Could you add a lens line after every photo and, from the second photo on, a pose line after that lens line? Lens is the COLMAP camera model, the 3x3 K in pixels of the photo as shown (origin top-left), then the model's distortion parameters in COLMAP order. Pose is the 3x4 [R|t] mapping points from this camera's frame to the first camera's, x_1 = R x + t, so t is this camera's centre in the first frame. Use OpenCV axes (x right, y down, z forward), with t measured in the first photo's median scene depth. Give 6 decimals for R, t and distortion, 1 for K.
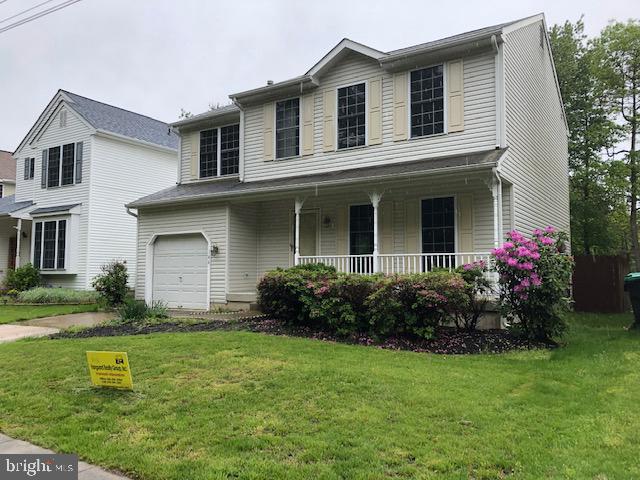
lens RADIAL K [[553.0, 0, 320.0], [0, 553.0, 240.0], [0, 0, 1]] dist [0.001634, -0.003144]
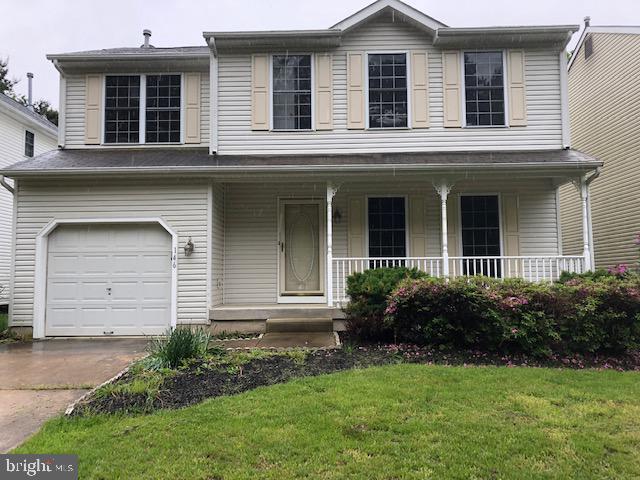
lens RADIAL K [[553.0, 0, 320.0], [0, 553.0, 240.0], [0, 0, 1]] dist [0.001634, -0.003144]
pose [[0.834997, 0.030620, 0.549402, -0.470740], [-0.024843, 0.999530, -0.017950, 0.018215], [-0.549694, 0.001339, 0.835365, 0.358536]]
